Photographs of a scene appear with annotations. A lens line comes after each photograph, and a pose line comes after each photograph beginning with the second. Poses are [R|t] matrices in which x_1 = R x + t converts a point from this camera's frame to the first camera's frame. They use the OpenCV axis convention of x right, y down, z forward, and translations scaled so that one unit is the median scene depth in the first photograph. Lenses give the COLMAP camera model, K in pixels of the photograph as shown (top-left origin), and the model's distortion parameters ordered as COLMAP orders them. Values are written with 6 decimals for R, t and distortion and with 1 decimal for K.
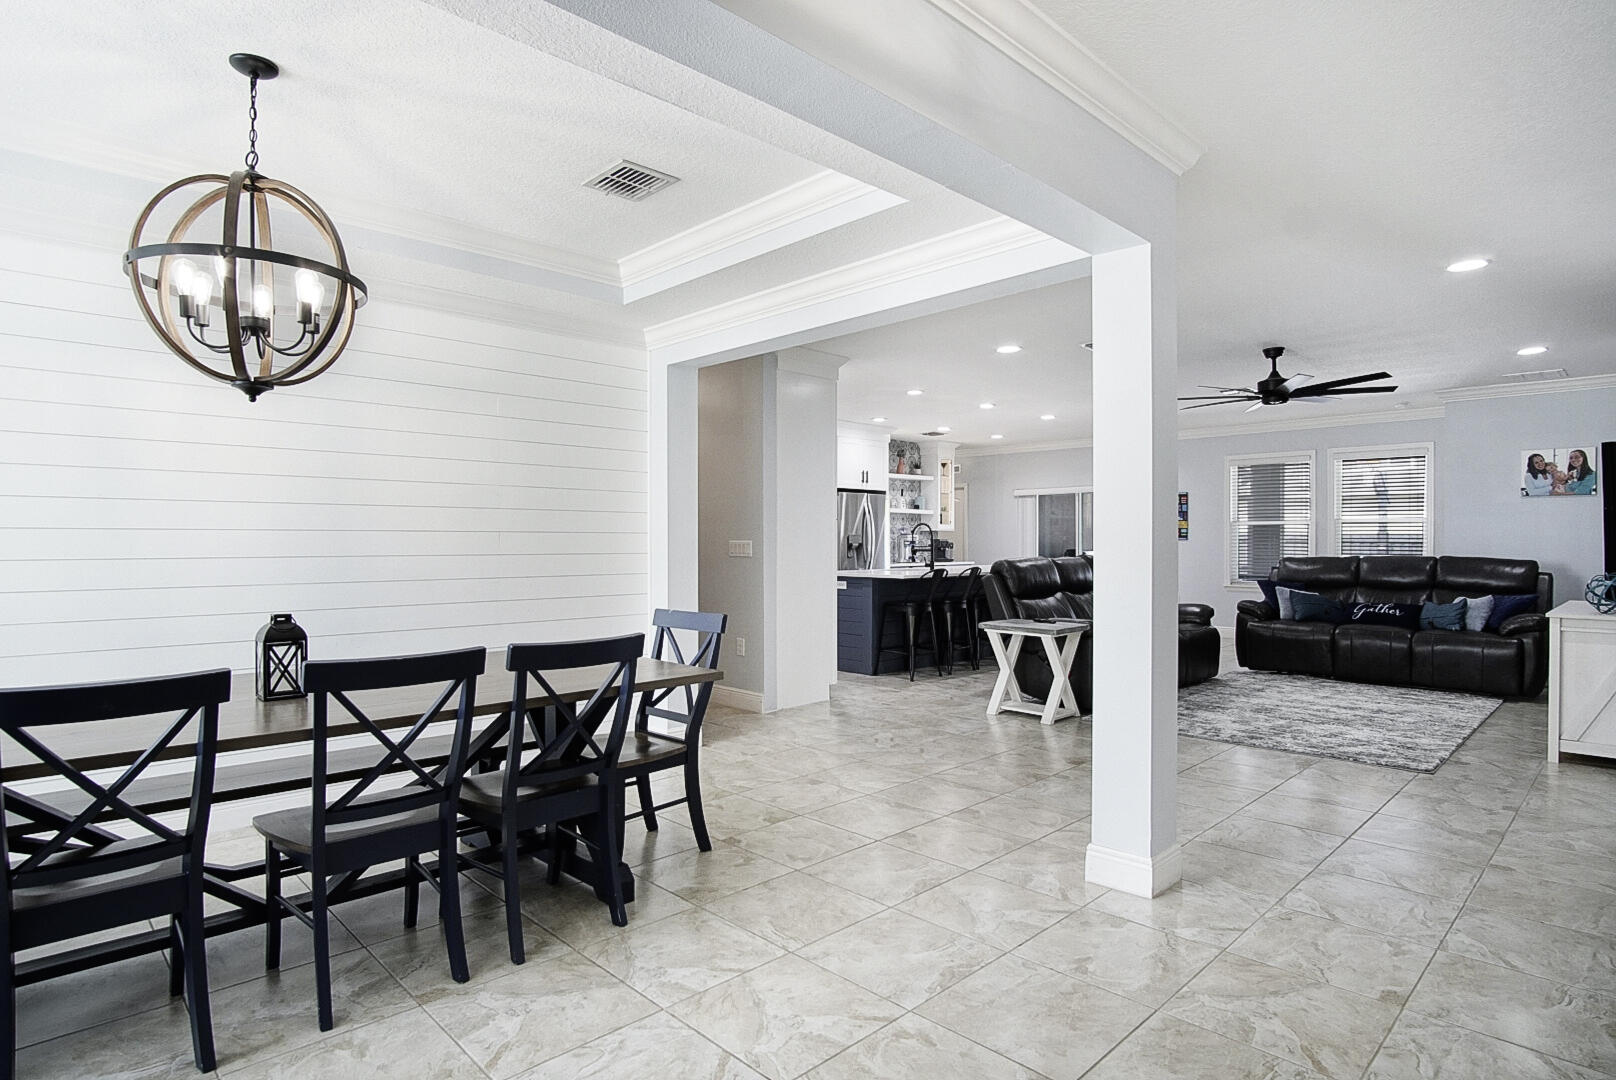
lens RADIAL K [[864.4, 0, 799.0], [0, 864.4, 545.2], [0, 0, 1]] dist [-0.033703, 0.005958]
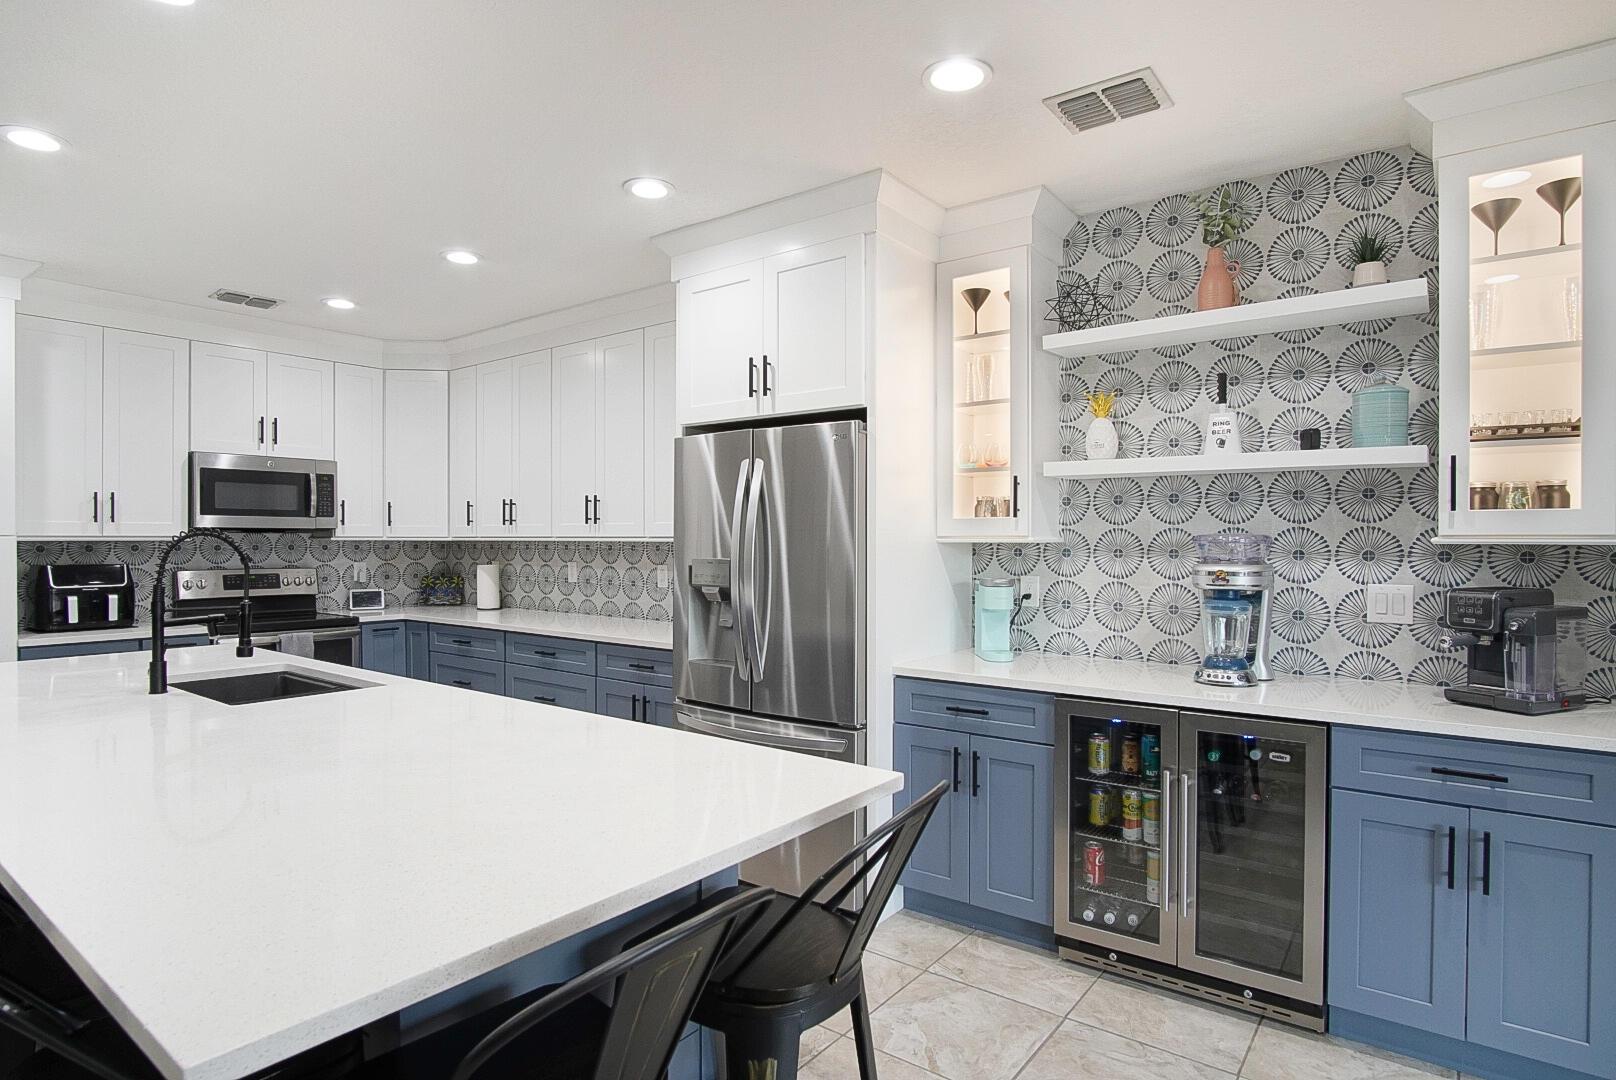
lens RADIAL K [[864.4, 0, 804.6], [0, 864.4, 545.7], [0, 0, 1]] dist [-0.033703, 0.005958]
pose [[0.151860, 0.007501, -0.988374, 0.537836], [-0.007998, 0.999948, 0.006360, -0.027311], [0.988370, 0.006939, 0.151912, 1.343877]]
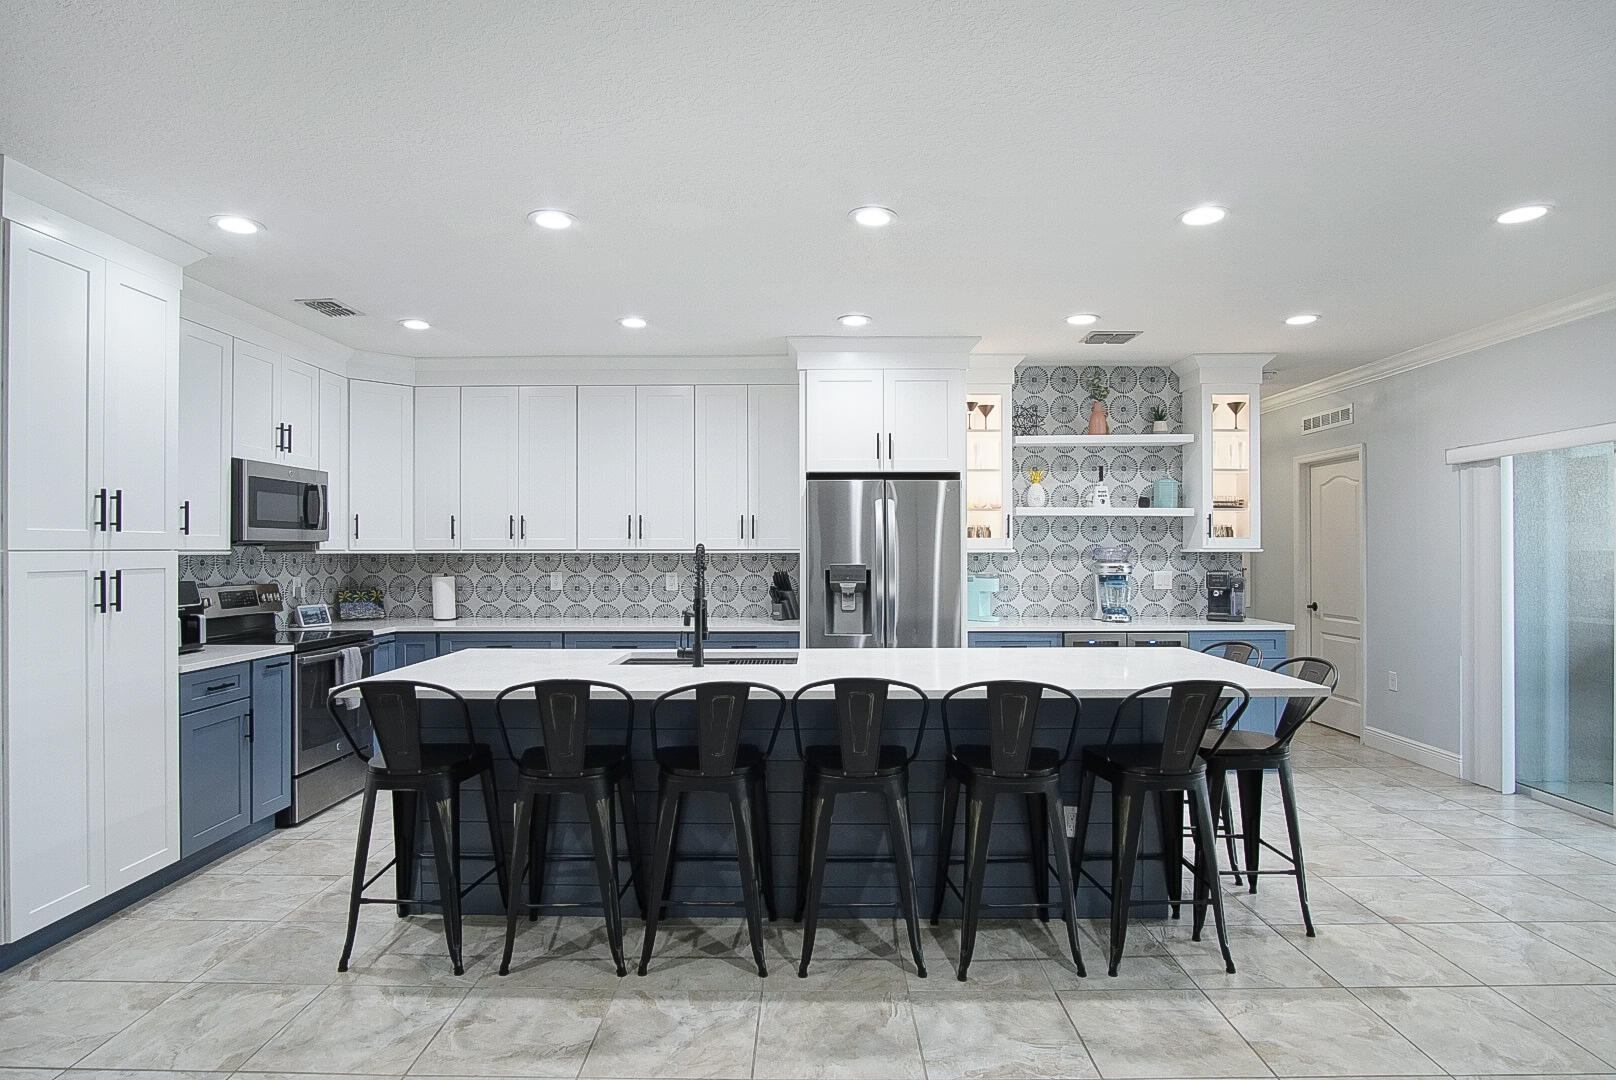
lens RADIAL K [[864.4, 0, 805.2], [0, 864.4, 540.9], [0, 0, 1]] dist [-0.033703, 0.005958]
pose [[0.713024, -0.008905, -0.701083, 0.532877], [-0.002657, 0.999878, -0.015402, -0.025048], [0.701134, 0.012845, 0.712914, 0.865085]]
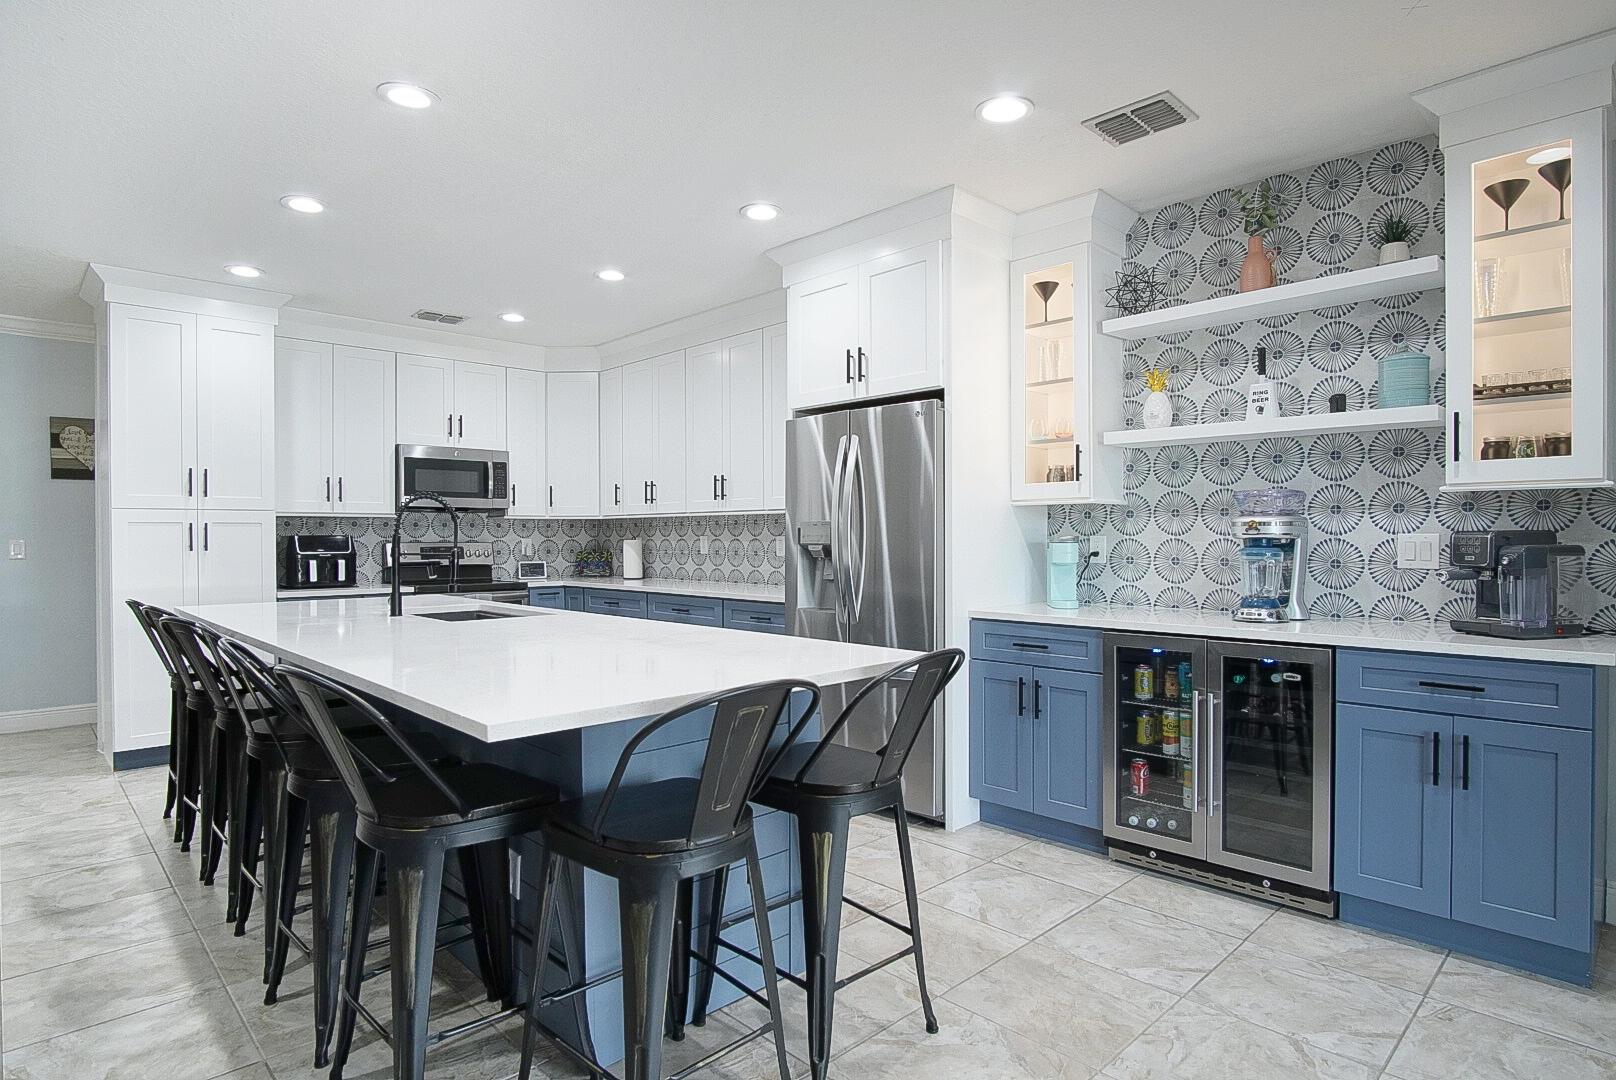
lens RADIAL K [[864.4, 0, 803.0], [0, 864.4, 546.8], [0, 0, 1]] dist [-0.033703, 0.005958]
pose [[-0.001885, 0.011221, -0.999935, 0.616877], [-0.004146, 0.999928, 0.011229, -0.007681], [0.999990, 0.004167, -0.001838, 1.357191]]
